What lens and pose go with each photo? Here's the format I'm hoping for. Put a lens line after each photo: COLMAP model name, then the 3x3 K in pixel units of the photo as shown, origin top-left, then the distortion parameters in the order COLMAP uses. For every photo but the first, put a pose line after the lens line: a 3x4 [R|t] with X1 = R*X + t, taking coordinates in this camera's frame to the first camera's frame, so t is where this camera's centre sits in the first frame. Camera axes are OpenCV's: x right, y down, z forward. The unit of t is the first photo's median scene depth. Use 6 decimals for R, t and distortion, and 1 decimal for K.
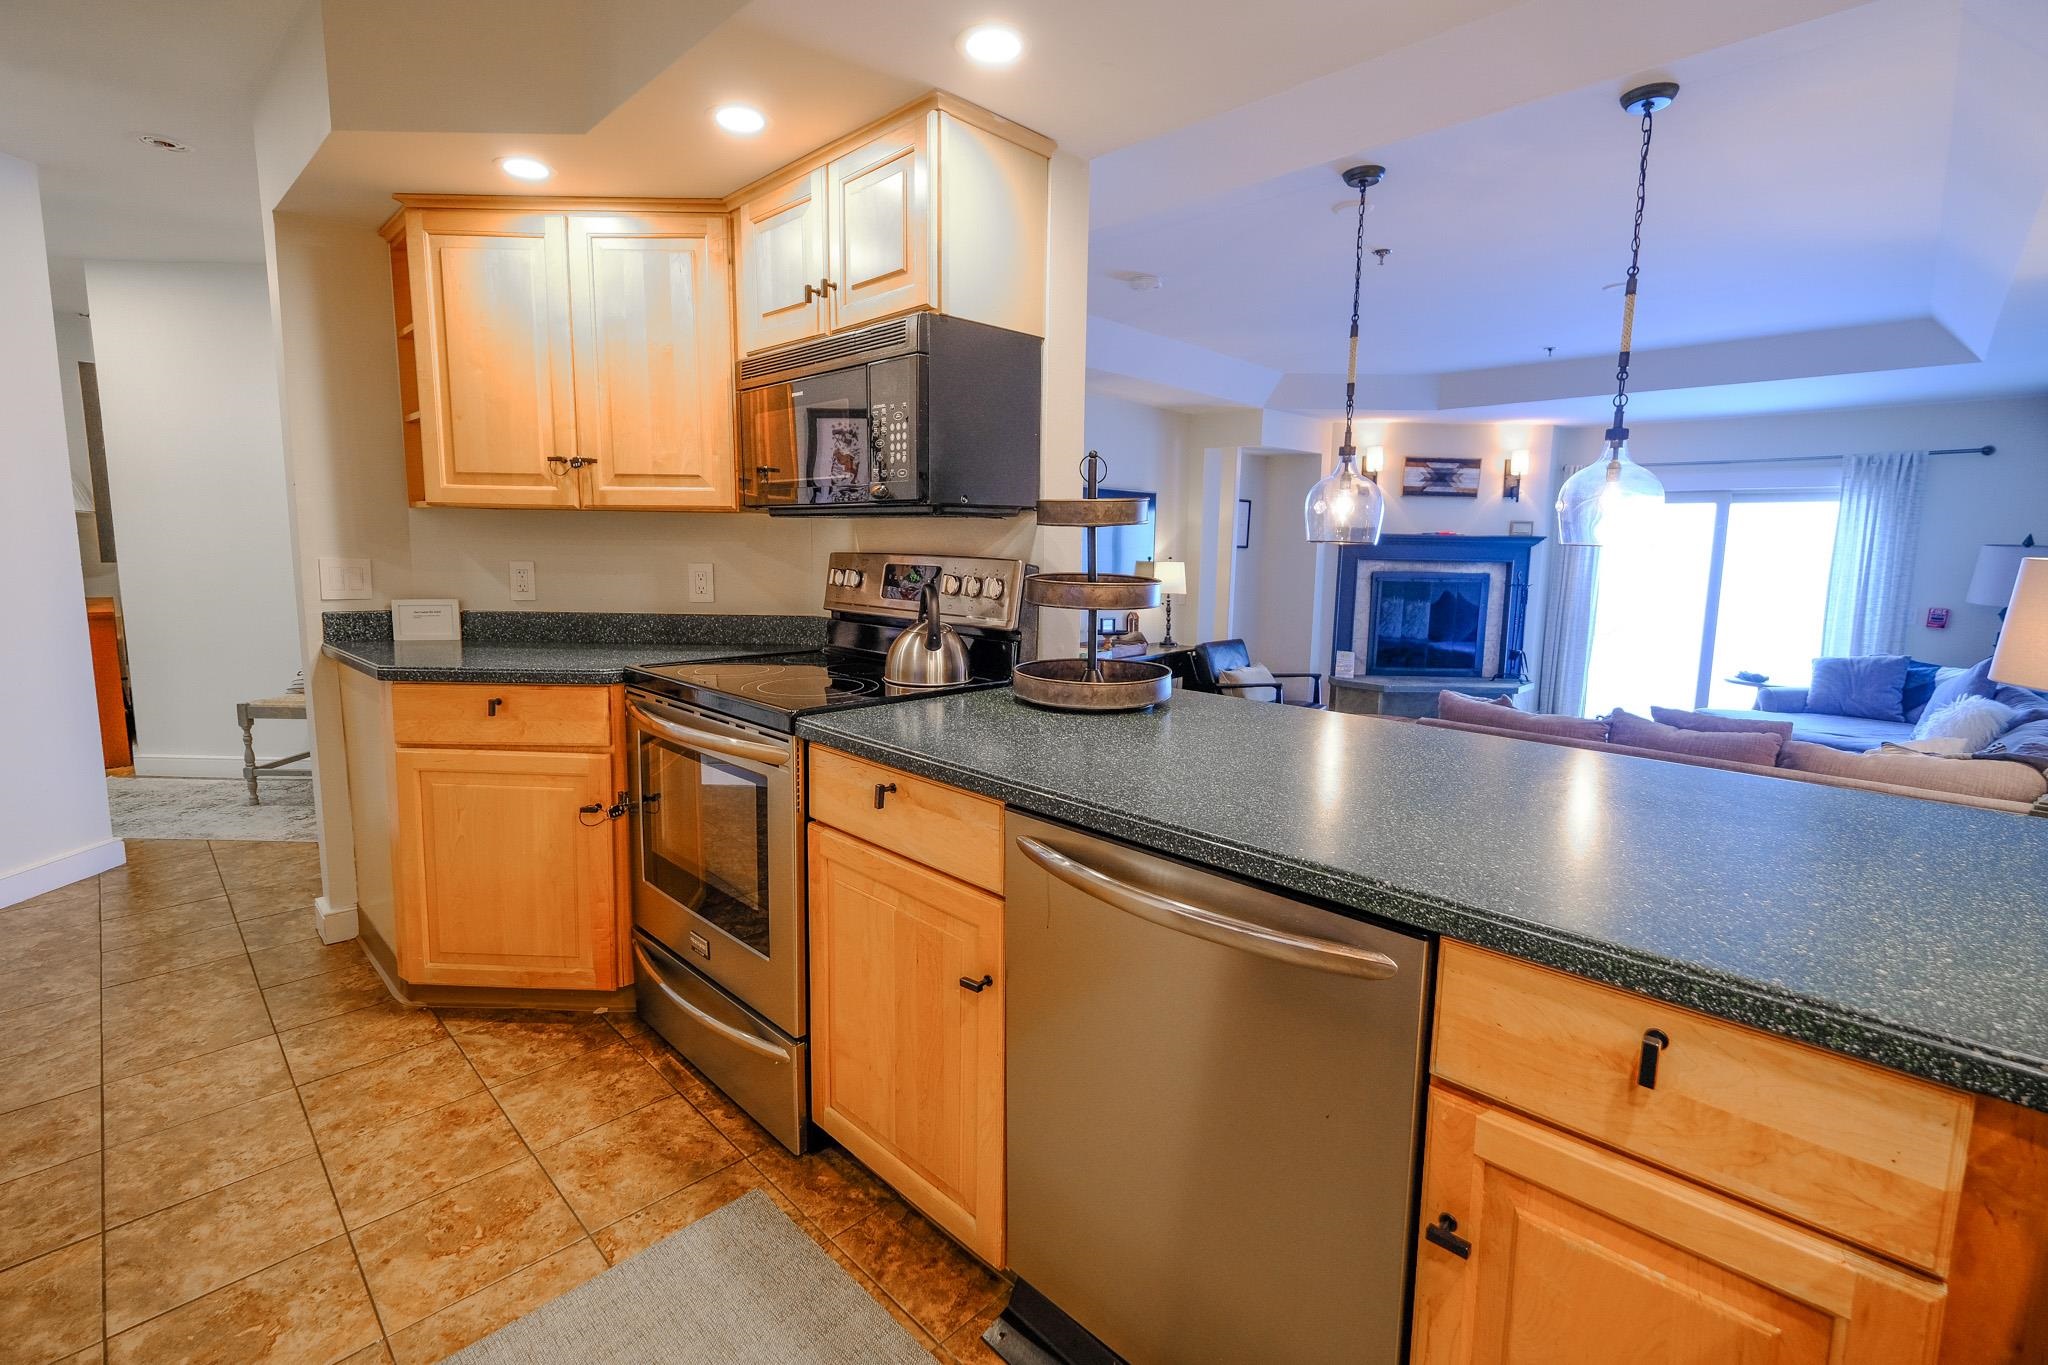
lens RADIAL K [[924.1, 0, 1024.2], [0, 924.1, 669.3], [0, 0, 1]] dist [-0.000319, -0.000075]
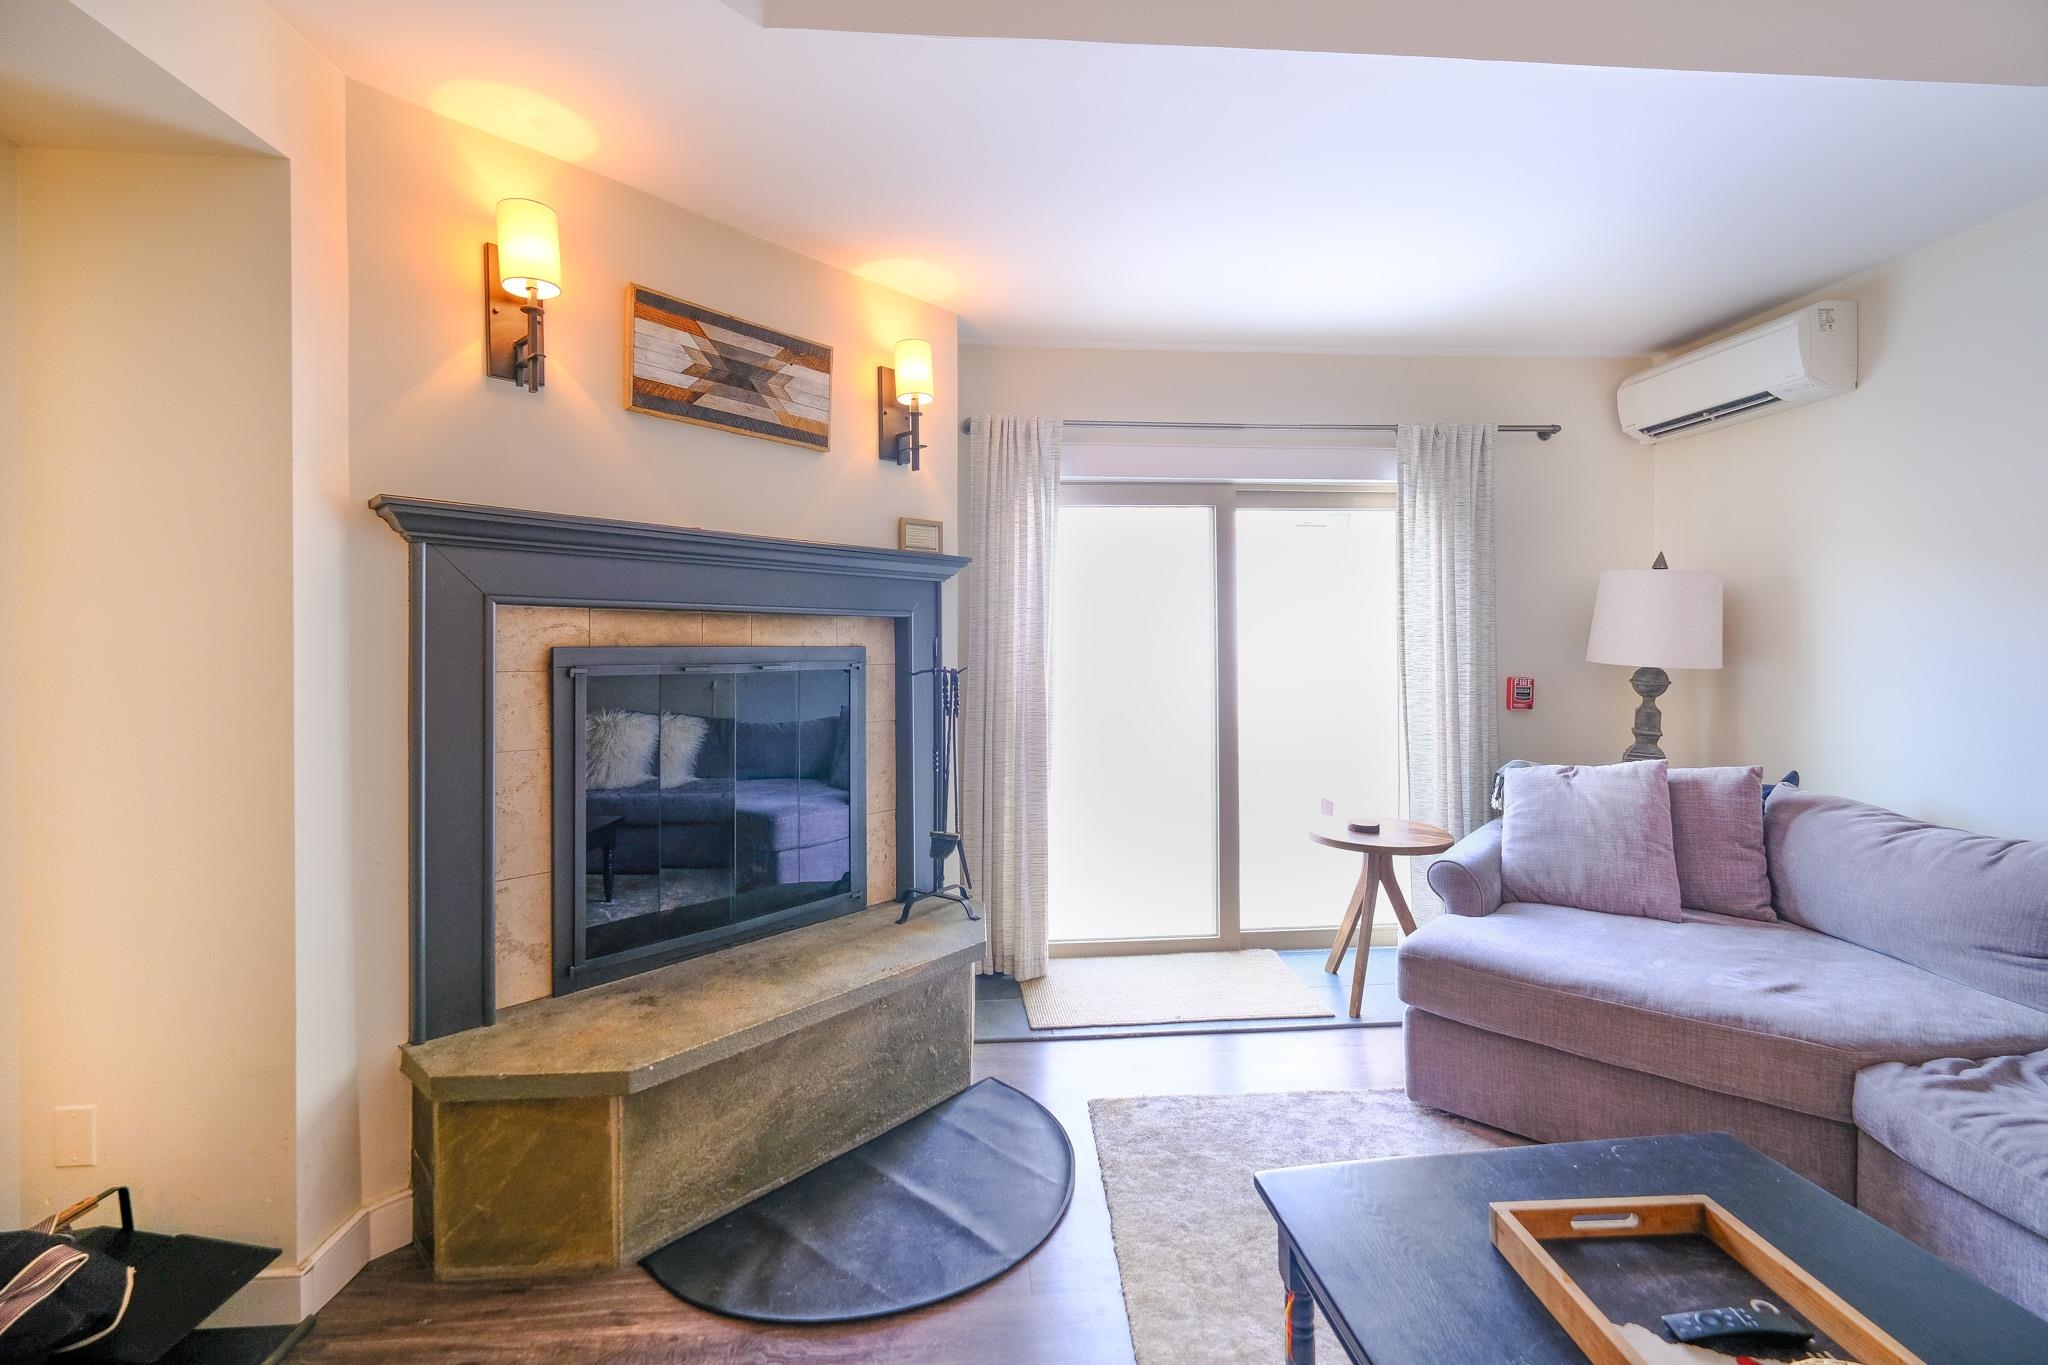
lens RADIAL K [[880.8, 0, 1032.3], [0, 880.8, 638.6], [0, 0, 1]] dist [-0.000019, -0.000062]
pose [[0.653950, -0.018693, 0.756307, 0.299076], [0.116038, 0.990344, -0.075856, -0.078393], [-0.747586, 0.137367, 0.649805, 0.791140]]
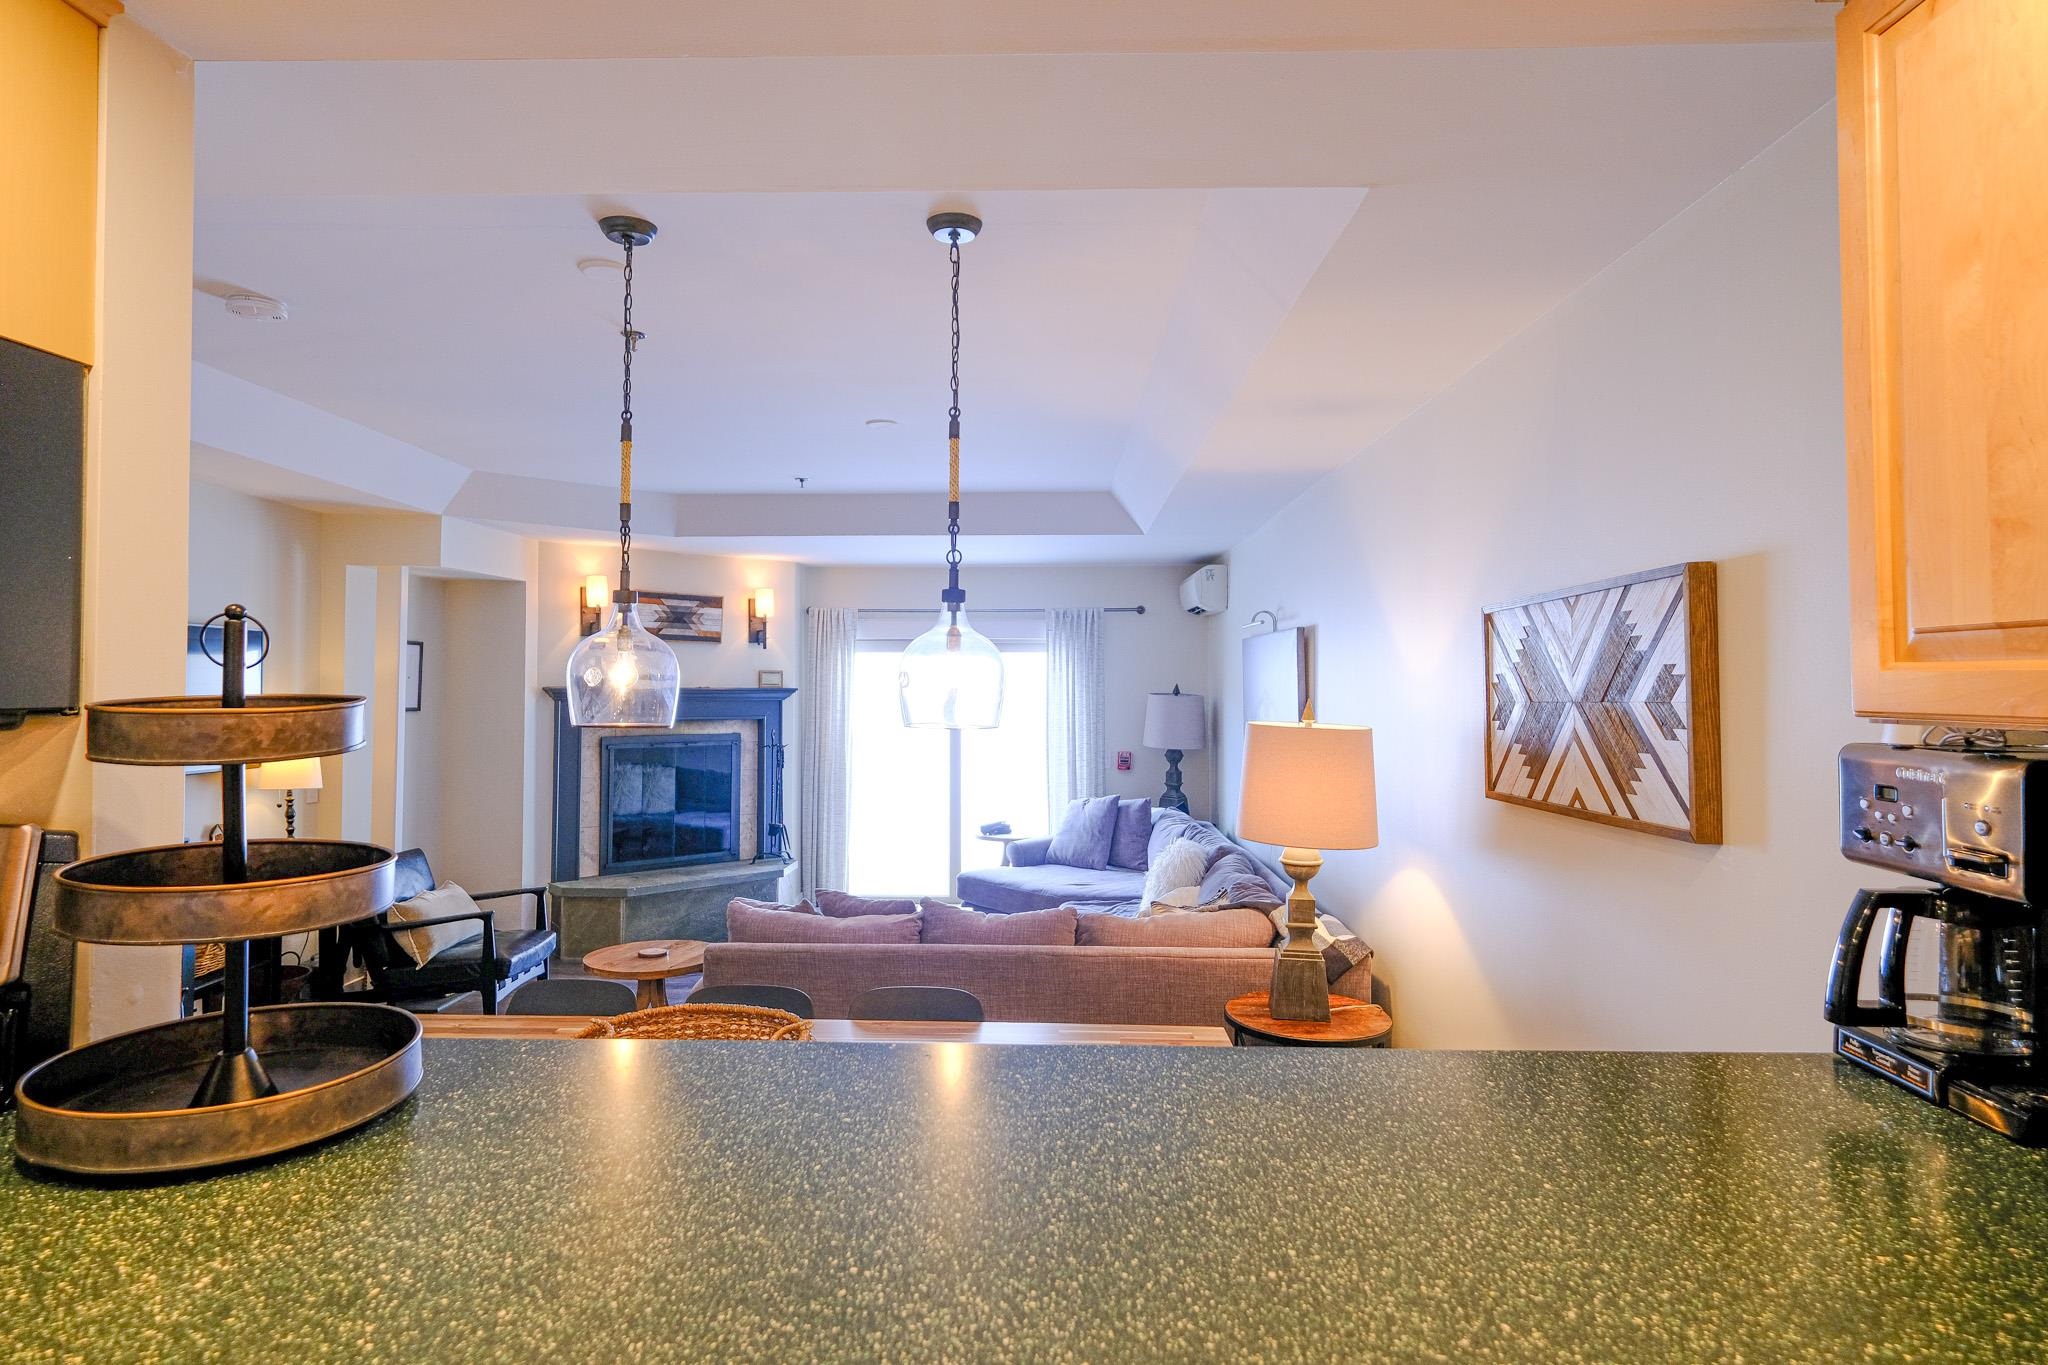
lens RADIAL K [[1147.7, 0, 1021.5], [0, 1147.7, 661.5], [0, 0, 1]] dist [0.005615, 0.000005]
pose [[0.733123, 0.003028, 0.680089, -0.011061], [0.100052, 0.988629, -0.112256, -0.030319], [-0.672696, 0.150342, 0.724484, 0.088559]]
